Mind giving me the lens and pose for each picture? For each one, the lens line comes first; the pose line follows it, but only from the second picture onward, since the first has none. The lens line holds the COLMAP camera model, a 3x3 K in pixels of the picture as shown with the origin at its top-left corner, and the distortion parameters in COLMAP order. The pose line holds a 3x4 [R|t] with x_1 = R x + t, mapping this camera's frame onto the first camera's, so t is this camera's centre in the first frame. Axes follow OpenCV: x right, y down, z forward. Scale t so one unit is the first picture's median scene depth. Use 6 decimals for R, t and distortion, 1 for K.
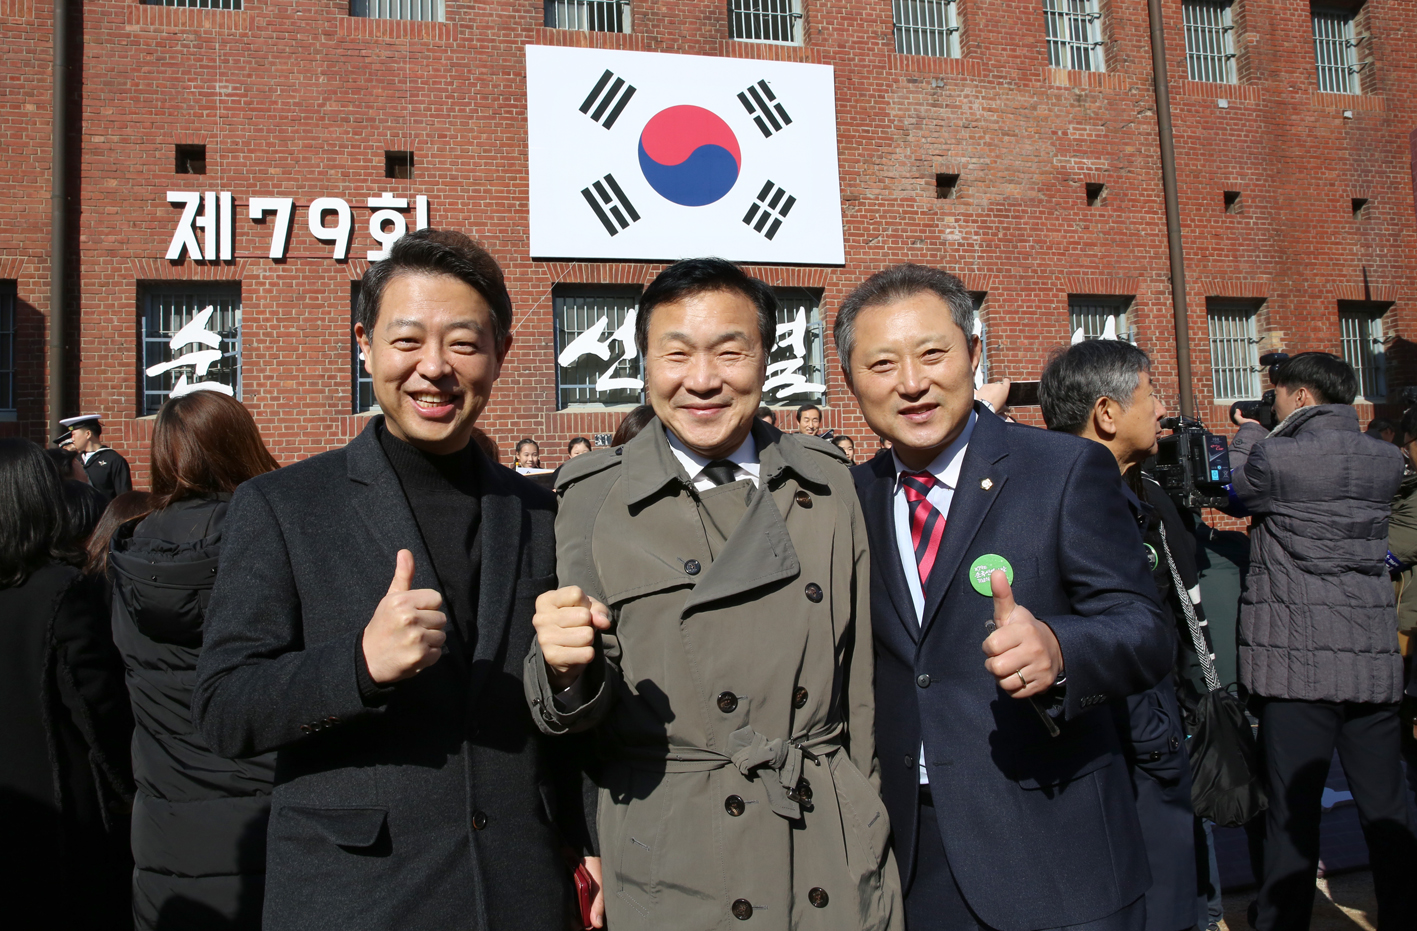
lens RADIAL K [[1018.8, 0, 685.0], [0, 1018.8, 464.2], [0, 0, 1]] dist [-0.099780, 0.075924]
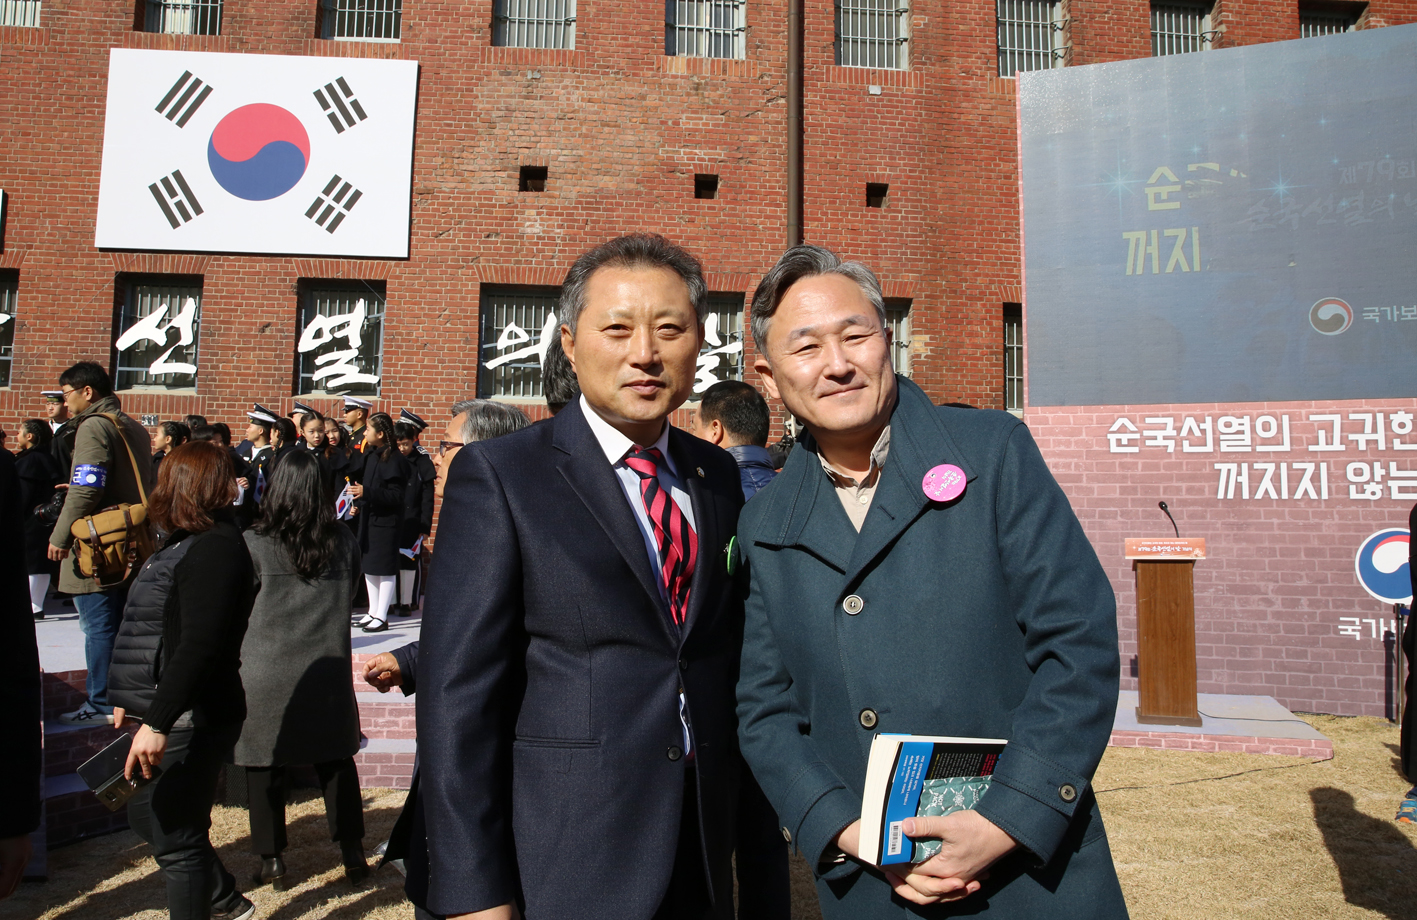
lens RADIAL K [[1027.6, 0, 693.7], [0, 1027.6, 422.5], [0, 0, 1]] dist [-0.112202, 0.094408]
pose [[0.988381, 0.046910, -0.144578, 0.573426], [-0.050027, 0.998586, -0.017997, -0.028328], [0.143530, 0.025021, 0.989330, 0.042423]]
